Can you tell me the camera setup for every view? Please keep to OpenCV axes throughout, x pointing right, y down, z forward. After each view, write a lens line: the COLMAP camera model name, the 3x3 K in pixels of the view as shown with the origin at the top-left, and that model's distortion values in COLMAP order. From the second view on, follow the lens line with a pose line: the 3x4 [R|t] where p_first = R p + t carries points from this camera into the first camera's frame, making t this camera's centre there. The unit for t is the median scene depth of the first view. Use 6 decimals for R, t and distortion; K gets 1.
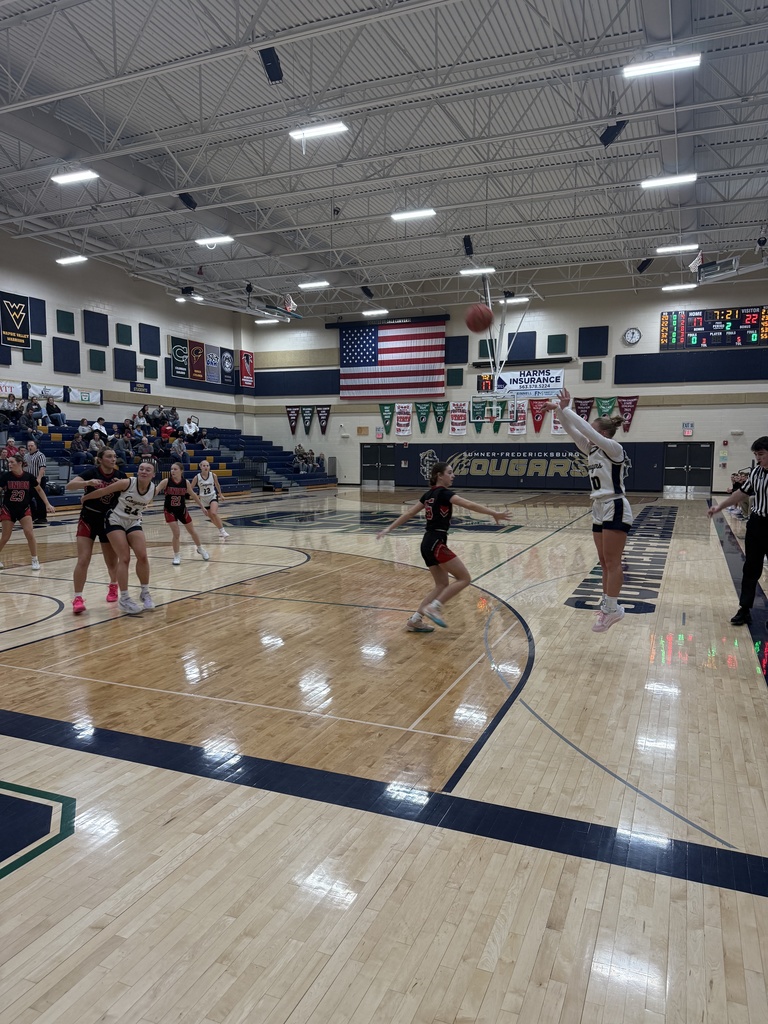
lens RADIAL K [[718.3, 0, 392.8], [0, 718.3, 521.2], [0, 0, 1]] dist [0.071351, -0.083013]
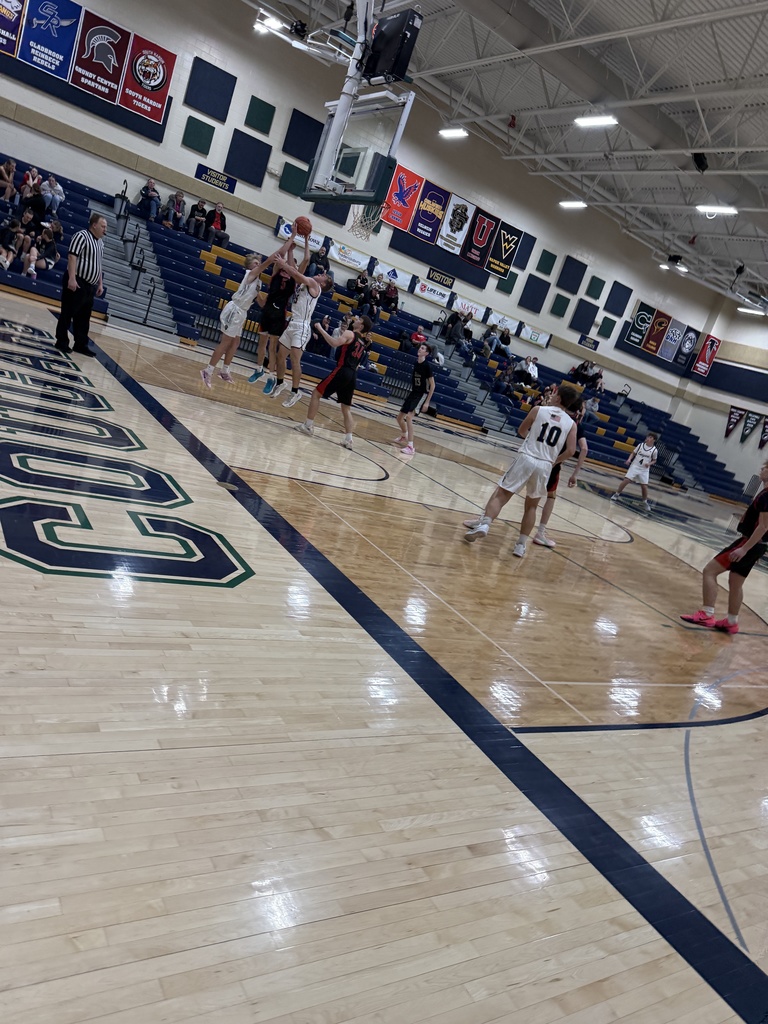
lens RADIAL K [[718.3, 0, 378.1], [0, 718.3, 519.4], [0, 0, 1]] dist [0.071351, -0.083013]
pose [[0.769800, 0.393476, -0.502578, 0.029639], [-0.372452, 0.916346, 0.146936, 0.002664], [0.518351, 0.074075, 0.851954, 0.002957]]
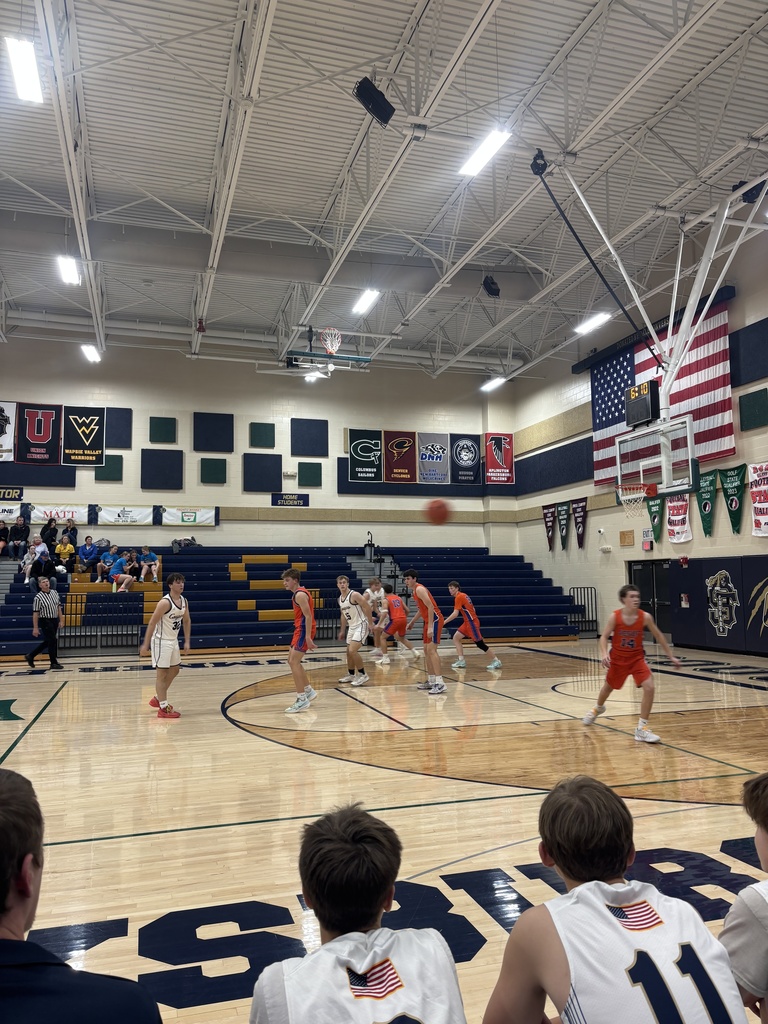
lens RADIAL K [[762.2, 0, 386.0], [0, 762.2, 514.8], [0, 0, 1]] dist [0.066203, -0.072336]
pose [[0.640275, -0.079374, -0.764034, 0.318169], [-0.058459, 0.986727, -0.151498, -0.050431], [0.765918, 0.141665, 0.627137, 0.554080]]
